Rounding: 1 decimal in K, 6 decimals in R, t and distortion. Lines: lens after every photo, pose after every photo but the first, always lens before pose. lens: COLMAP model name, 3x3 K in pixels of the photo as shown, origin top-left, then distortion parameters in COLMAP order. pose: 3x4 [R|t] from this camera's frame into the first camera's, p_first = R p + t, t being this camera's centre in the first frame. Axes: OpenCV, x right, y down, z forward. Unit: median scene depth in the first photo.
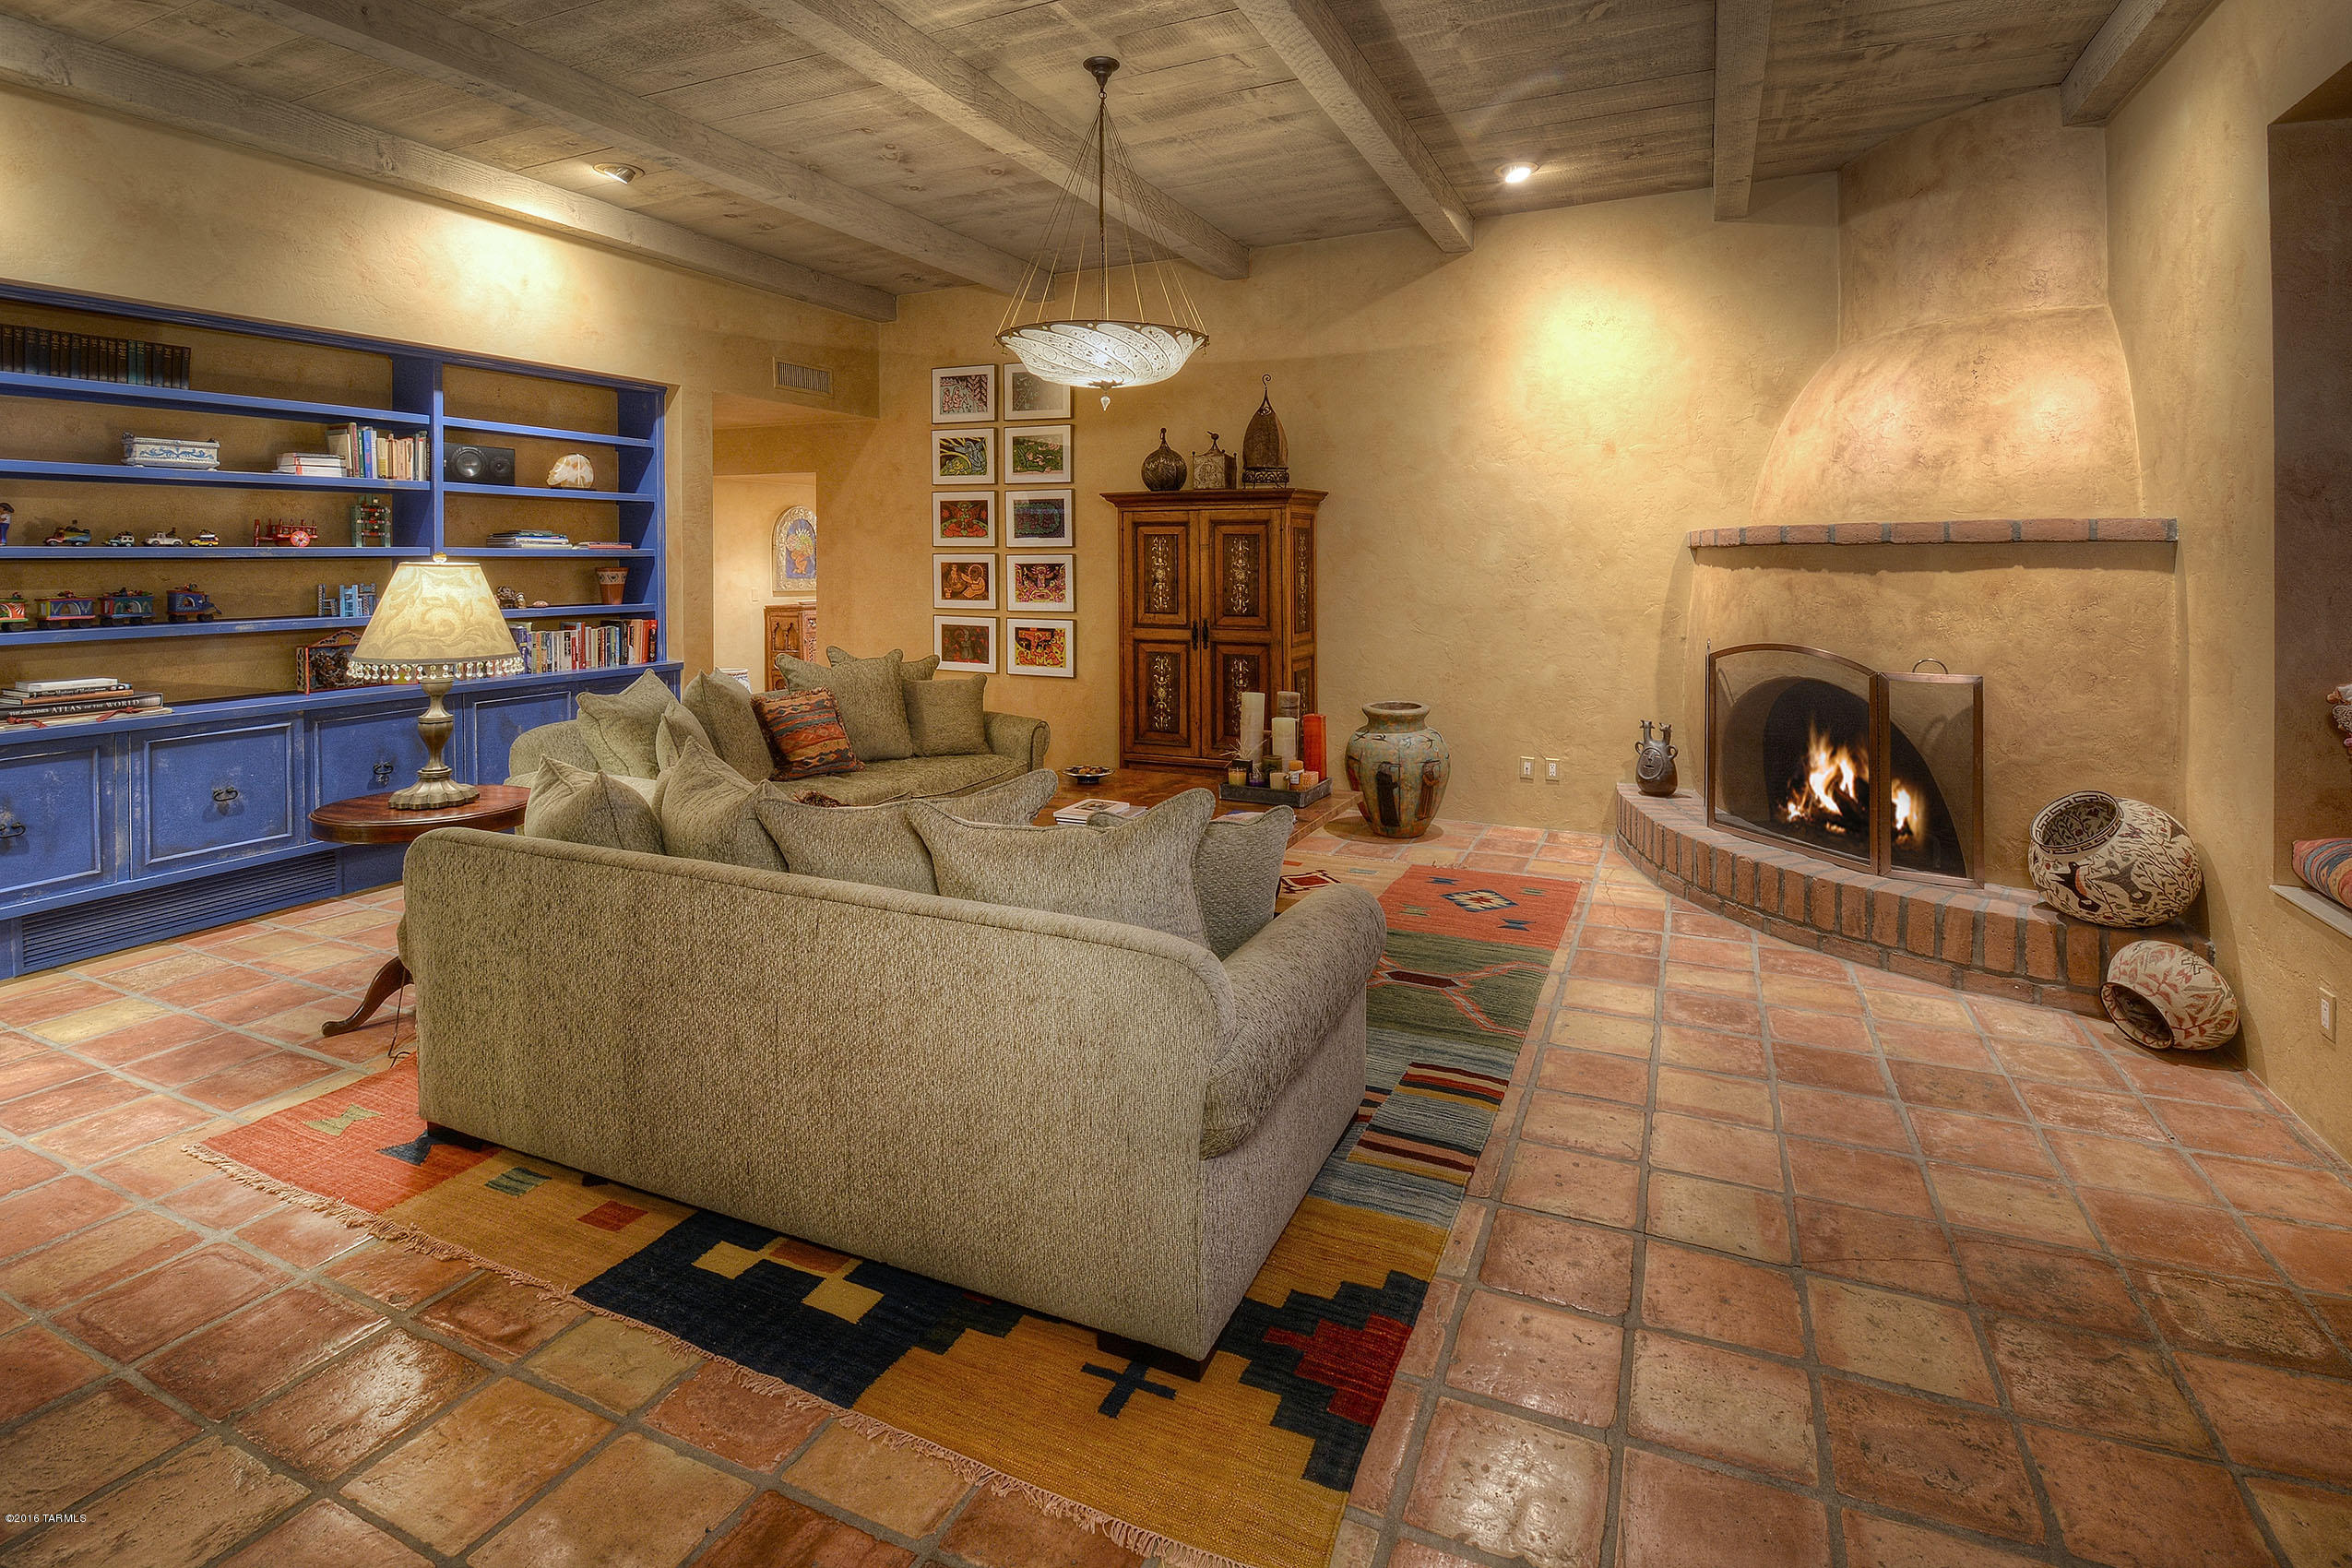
lens RADIAL K [[1128.6, 0, 1184.4], [0, 1128.6, 728.9], [0, 0, 1]] dist [0.007059, -0.015312]
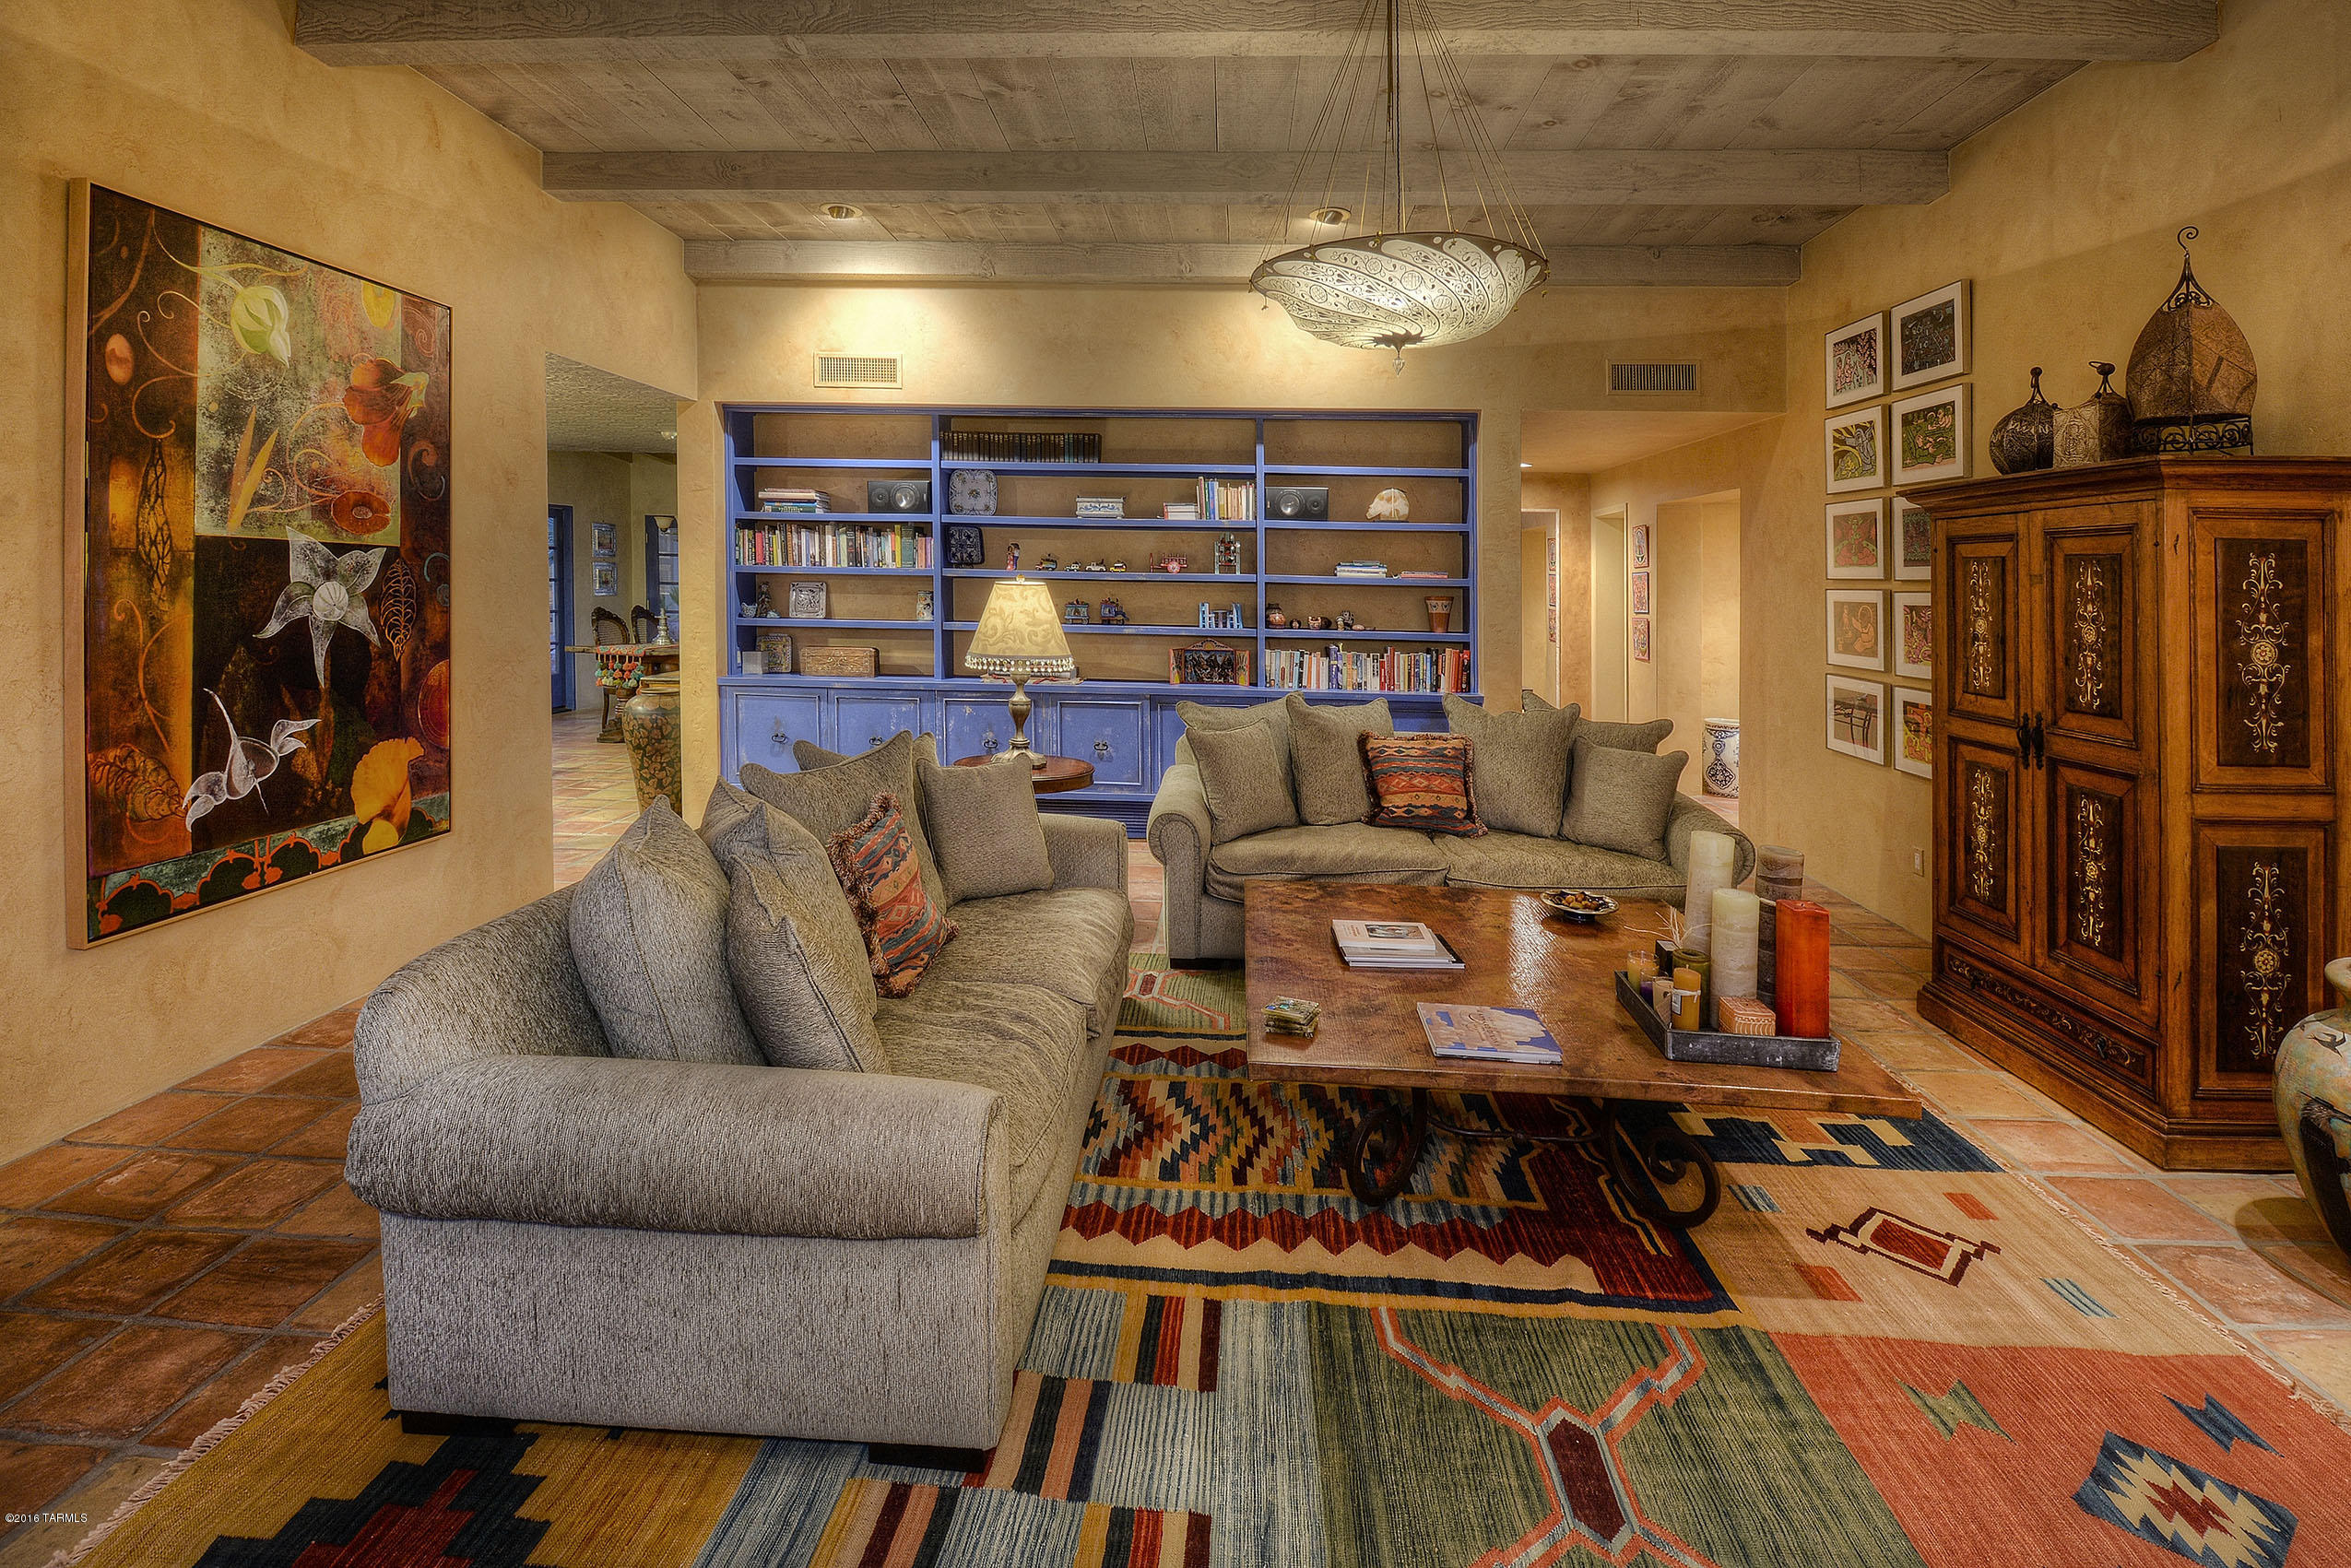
lens RADIAL K [[1128.1, 0, 1183.9], [0, 1128.1, 728.9], [0, 0, 1]] dist [0.007059, -0.015312]
pose [[0.344420, 0.128425, -0.929990, 0.385407], [-0.160102, 0.984123, 0.076607, -0.067620], [0.925063, 0.122509, 0.359513, 0.444041]]
